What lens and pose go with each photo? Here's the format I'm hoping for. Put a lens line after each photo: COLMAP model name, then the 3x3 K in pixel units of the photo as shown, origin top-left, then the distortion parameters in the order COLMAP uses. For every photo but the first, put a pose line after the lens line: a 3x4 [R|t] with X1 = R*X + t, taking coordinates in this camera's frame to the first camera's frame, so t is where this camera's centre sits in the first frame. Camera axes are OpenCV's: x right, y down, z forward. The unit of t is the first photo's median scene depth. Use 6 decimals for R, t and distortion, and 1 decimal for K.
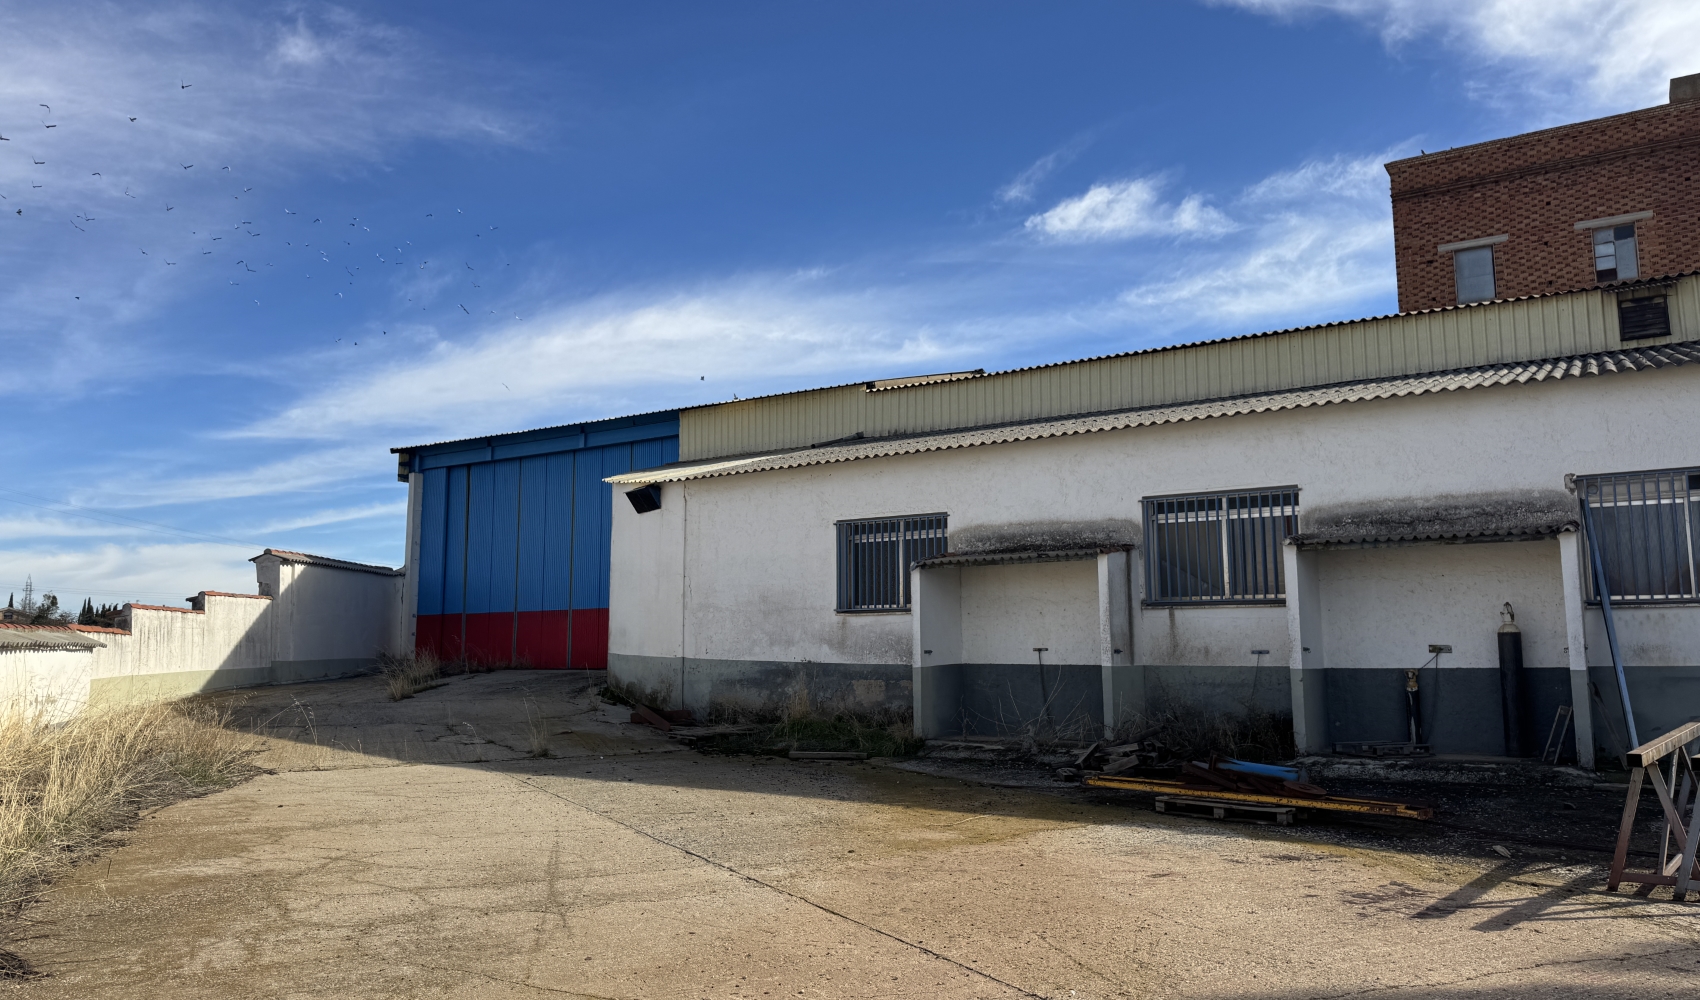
lens RADIAL K [[1216.2, 0, 861.6], [0, 1216.2, 490.7], [0, 0, 1]] dist [0.112603, -0.121104]
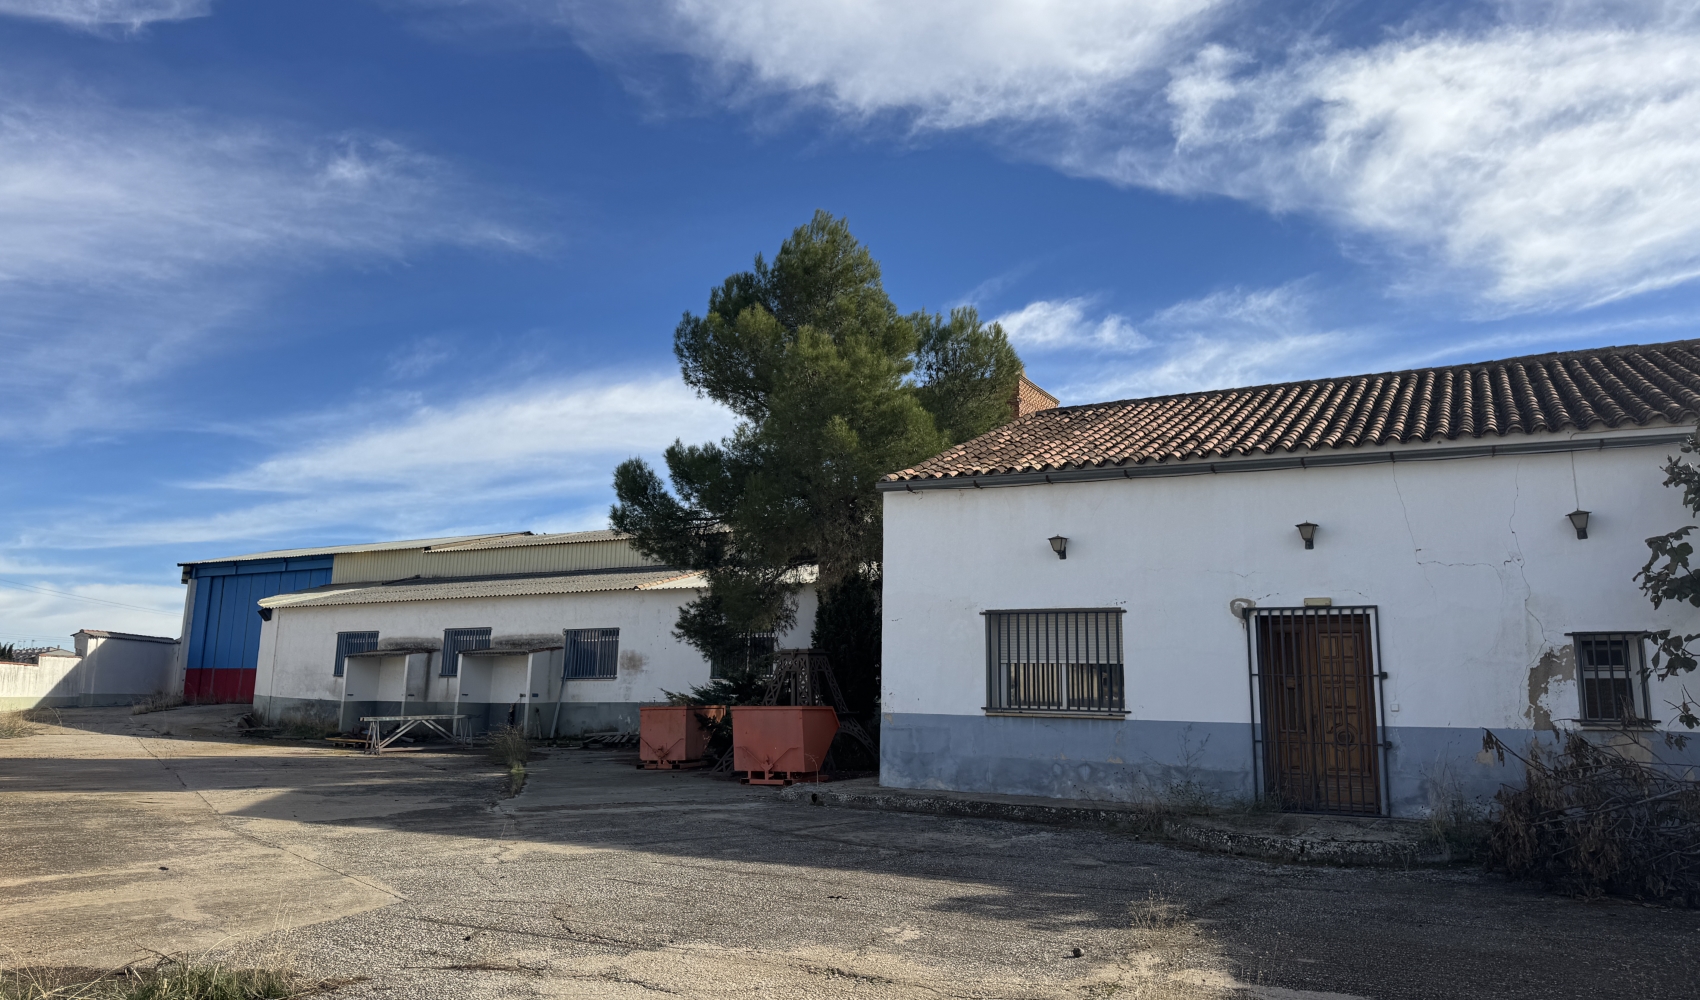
lens RADIAL K [[1216.2, 0, 850.6], [0, 1216.2, 486.6], [0, 0, 1]] dist [0.112603, -0.121104]
pose [[0.998702, 0.034994, 0.037005, 0.566284], [-0.033134, 0.998213, -0.049731, -0.108707], [-0.038679, 0.048440, 0.998077, -0.862390]]
